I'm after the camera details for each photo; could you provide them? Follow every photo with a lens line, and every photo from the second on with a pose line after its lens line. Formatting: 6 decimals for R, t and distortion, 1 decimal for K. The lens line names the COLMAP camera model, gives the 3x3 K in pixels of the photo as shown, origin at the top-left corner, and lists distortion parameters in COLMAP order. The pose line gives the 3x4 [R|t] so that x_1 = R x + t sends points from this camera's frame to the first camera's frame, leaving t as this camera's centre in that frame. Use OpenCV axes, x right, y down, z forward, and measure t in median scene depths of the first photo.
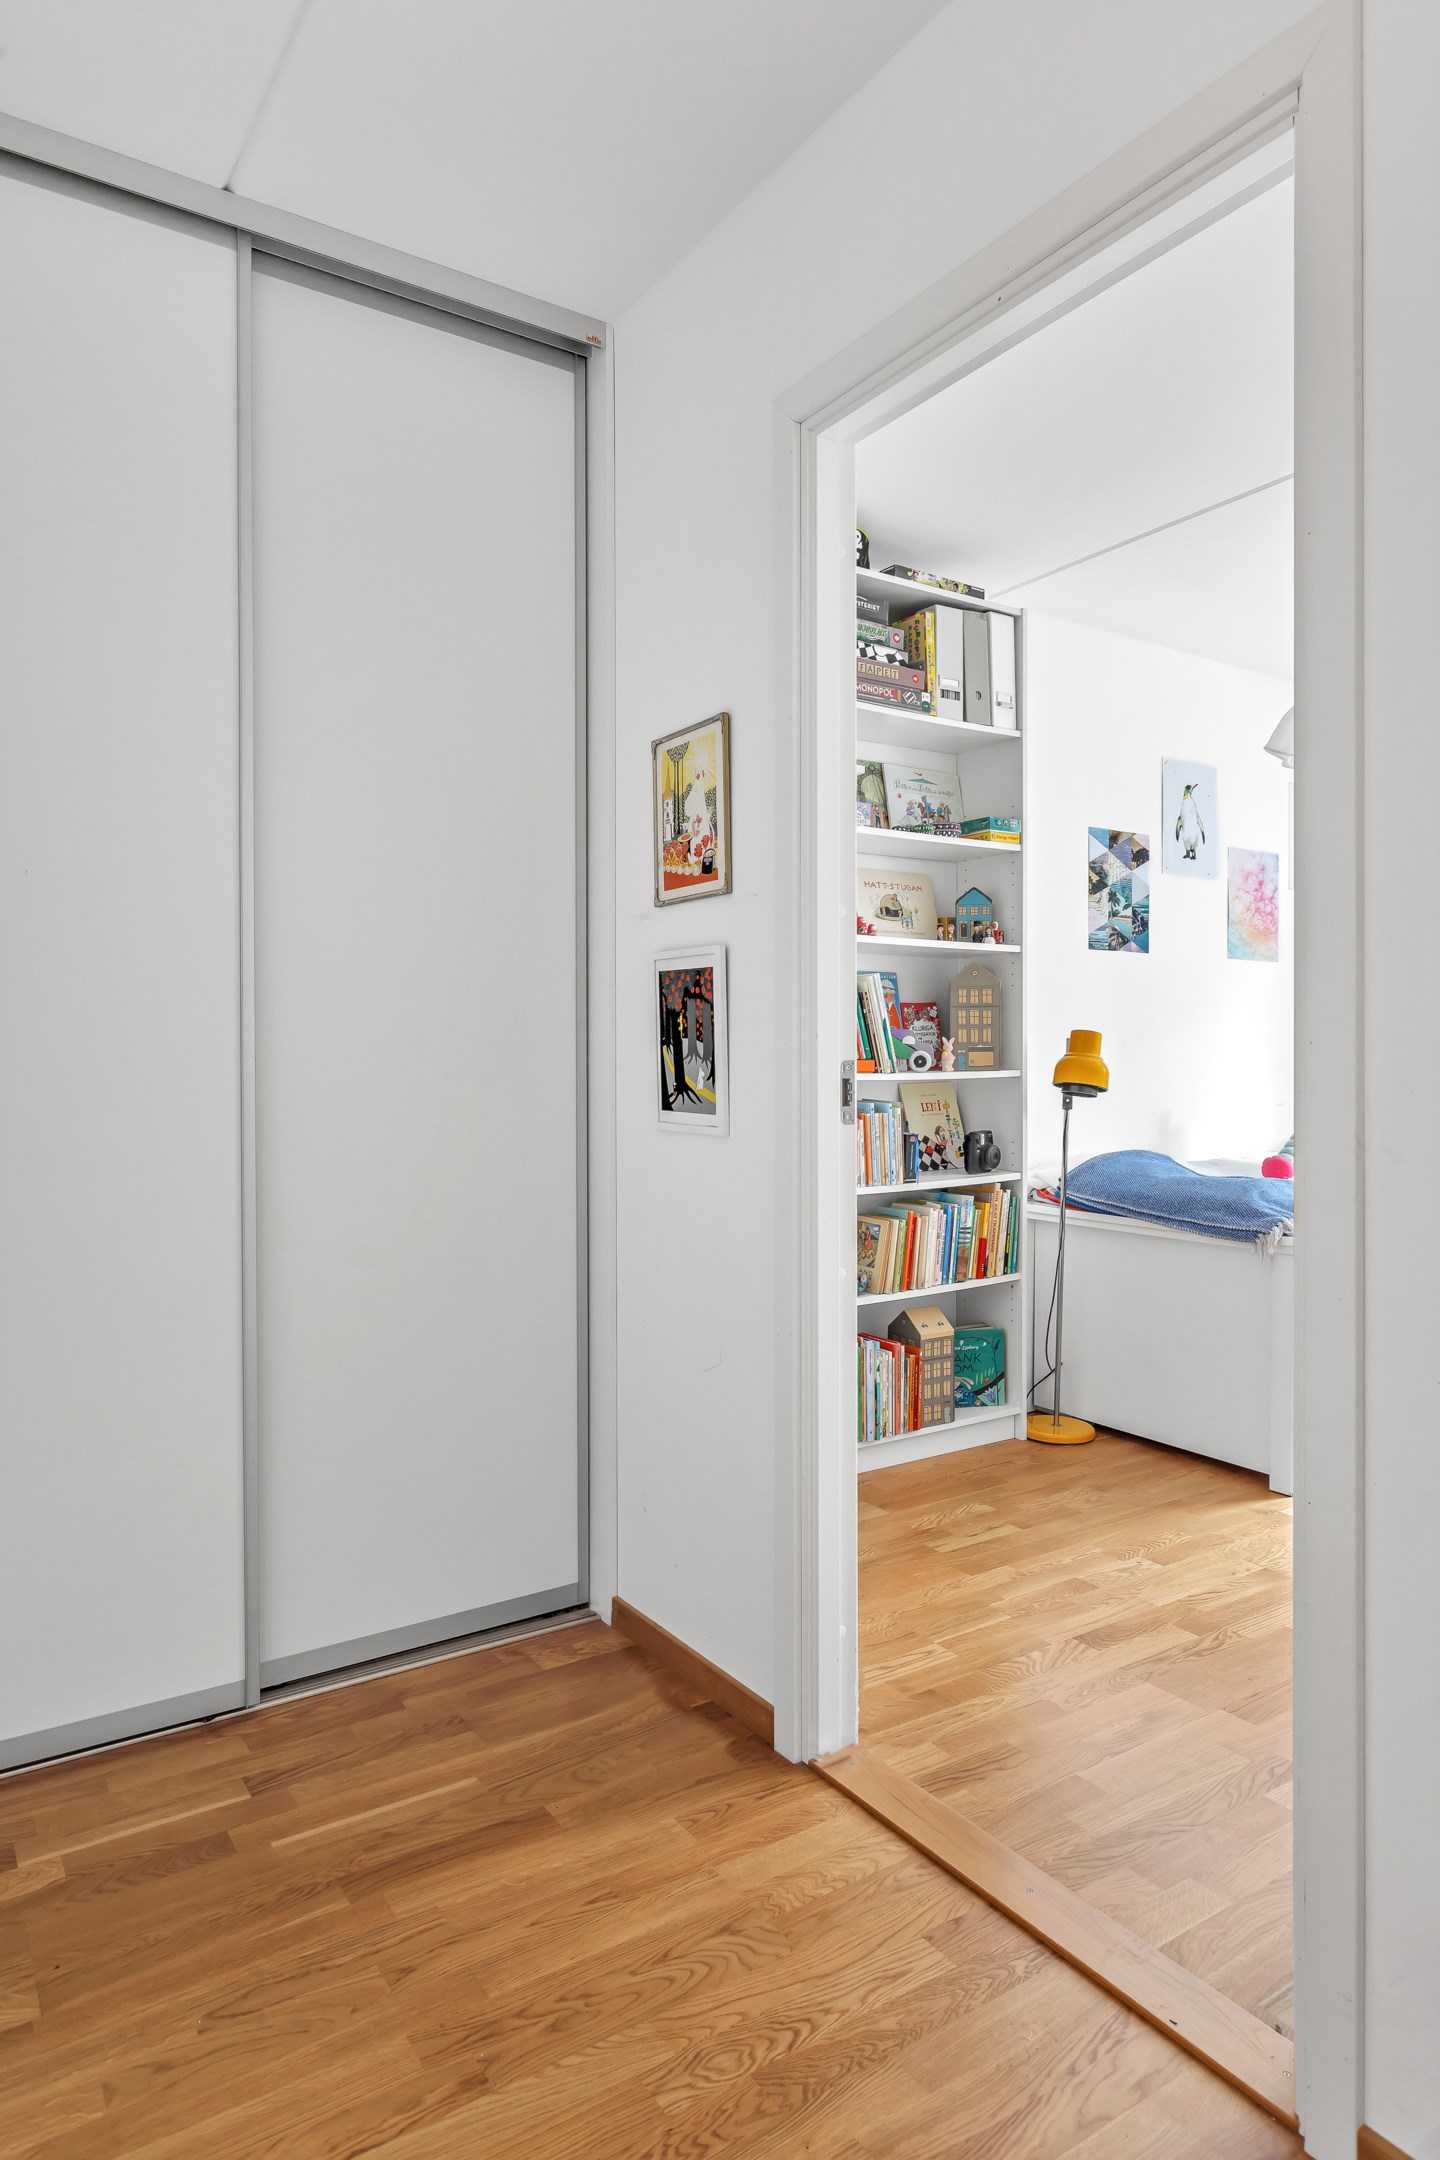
lens RADIAL K [[1340.8, 0, 723.8], [0, 1340.8, 1074.2], [0, 0, 1]] dist [-0.012290, 0.012120]
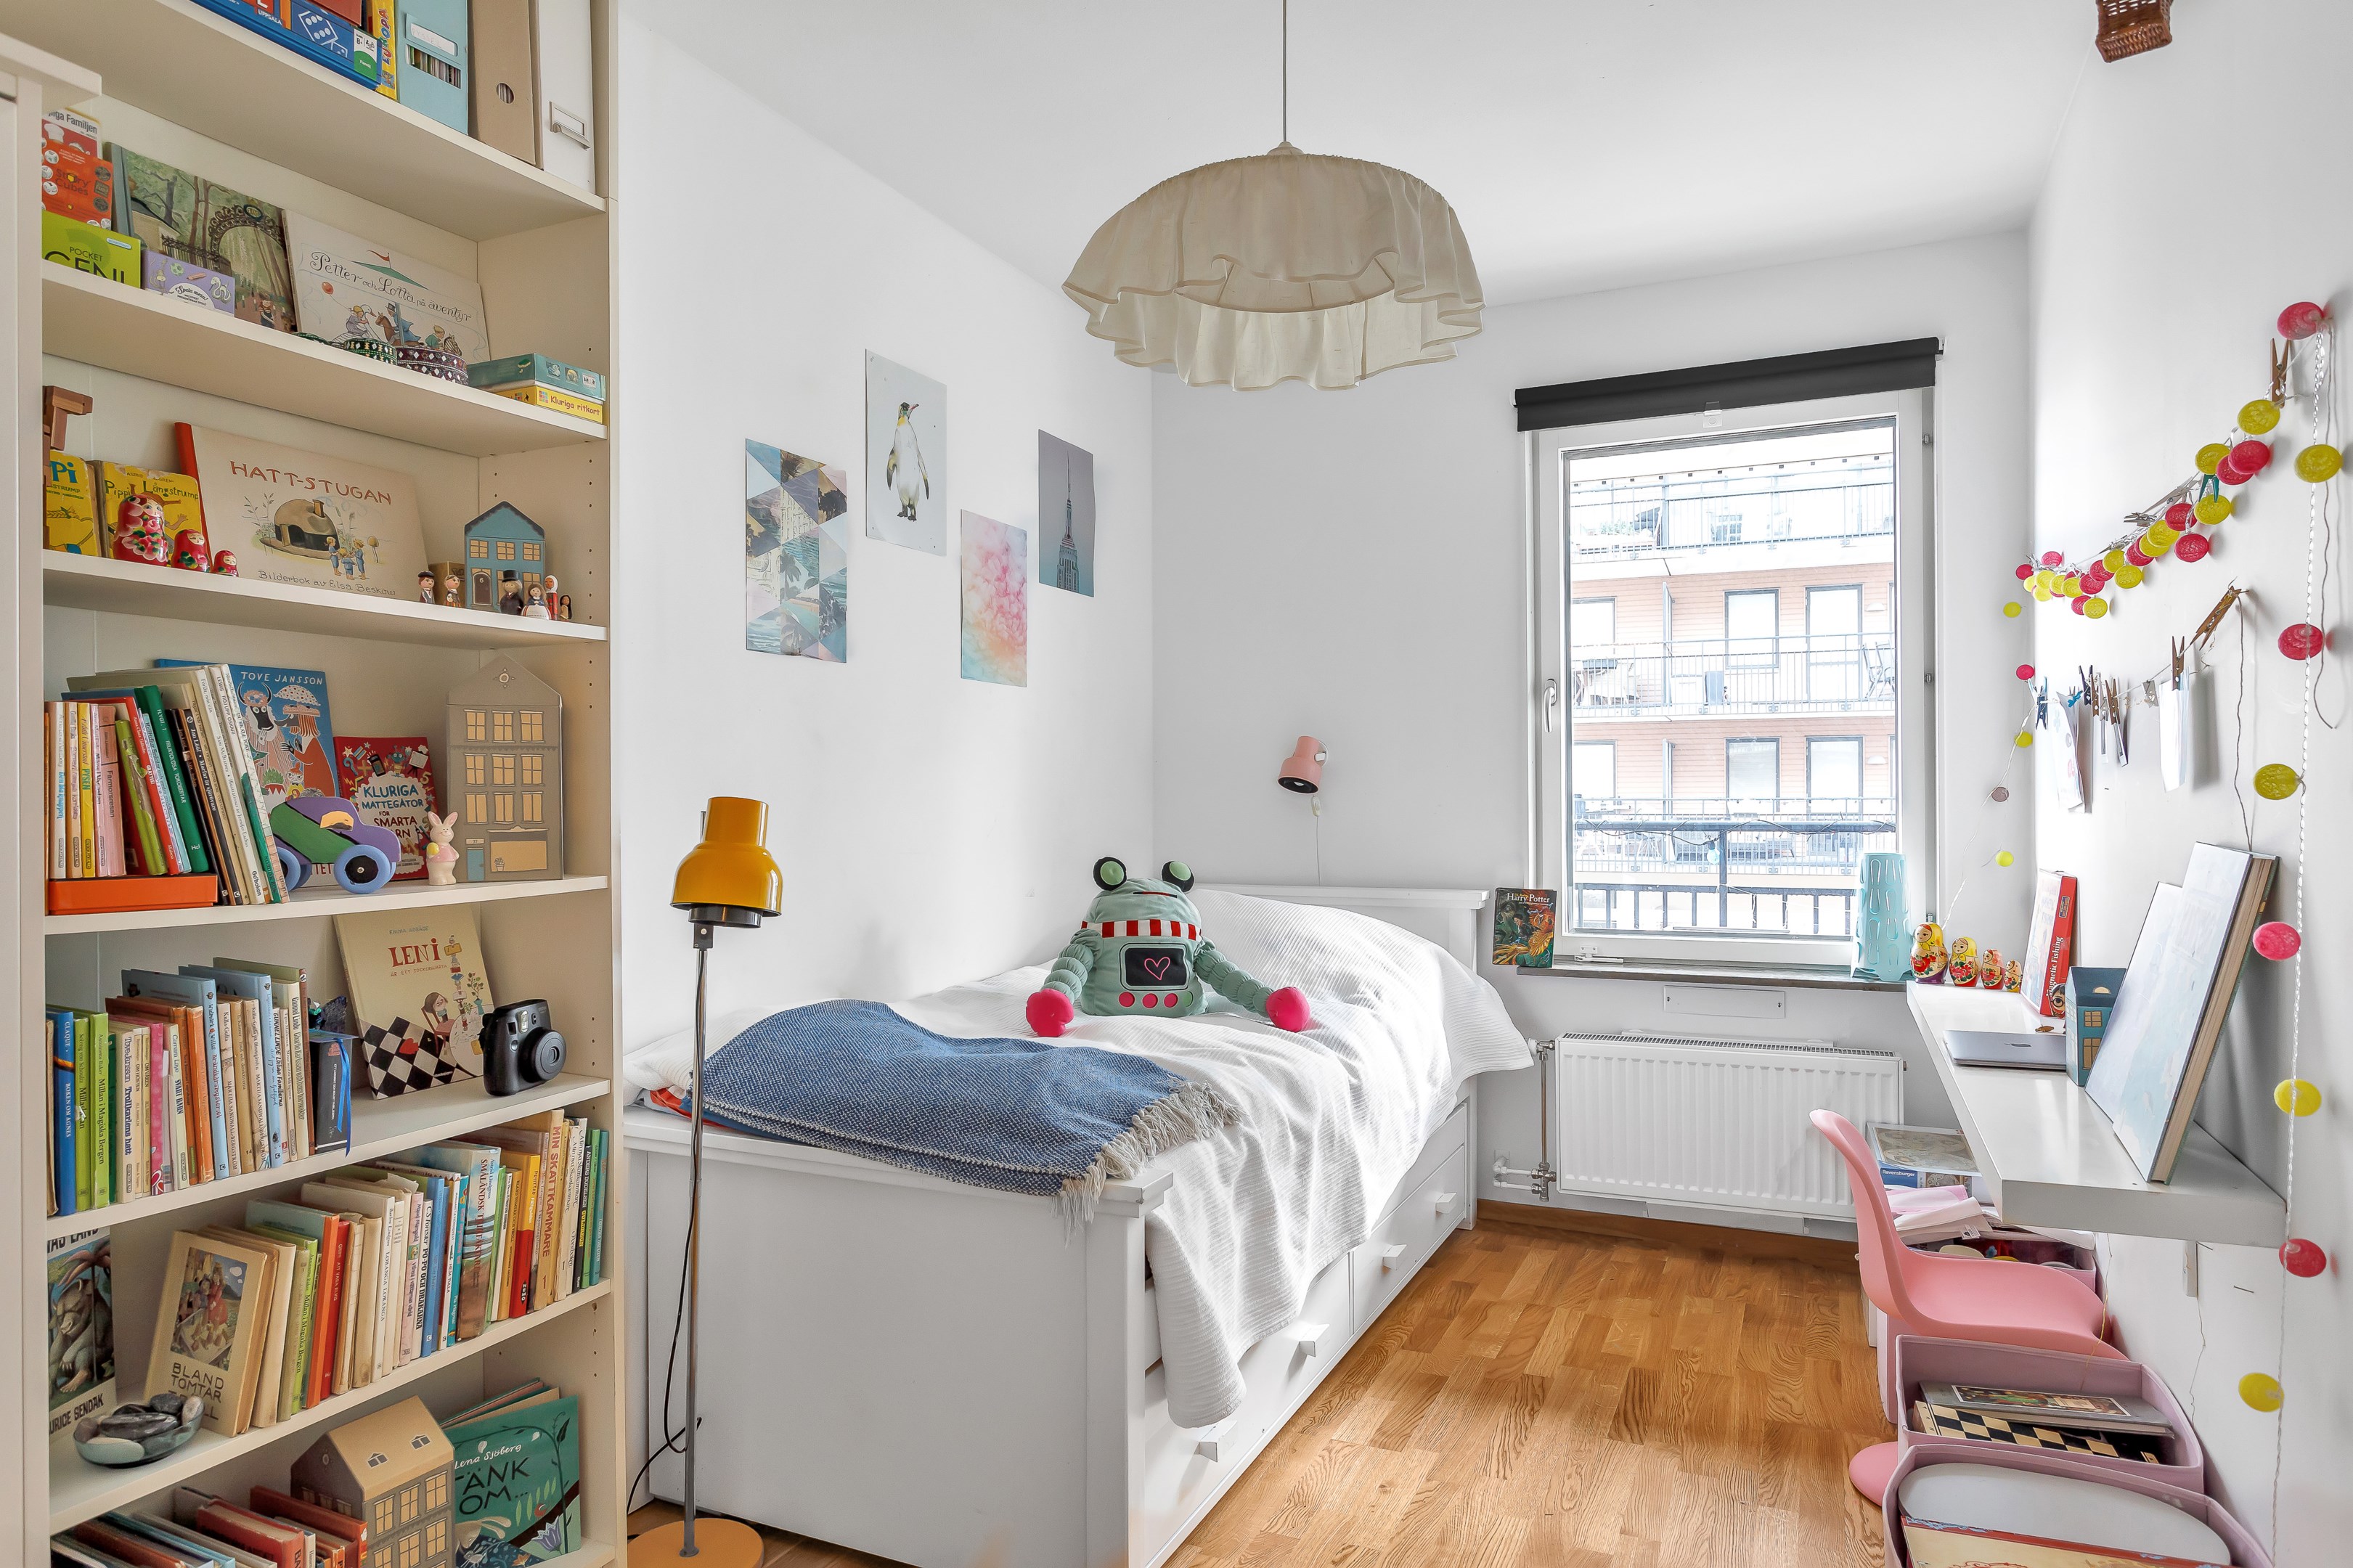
lens RADIAL K [[1460.5, 0, 1176.6], [0, 1460.5, 792.5], [0, 0, 1]] dist [-0.012290, 0.012120]
pose [[0.855189, -0.001085, 0.518314, 0.121141], [0.010209, 0.999839, -0.014751, -0.023843], [-0.518215, 0.017906, 0.855063, 0.424300]]
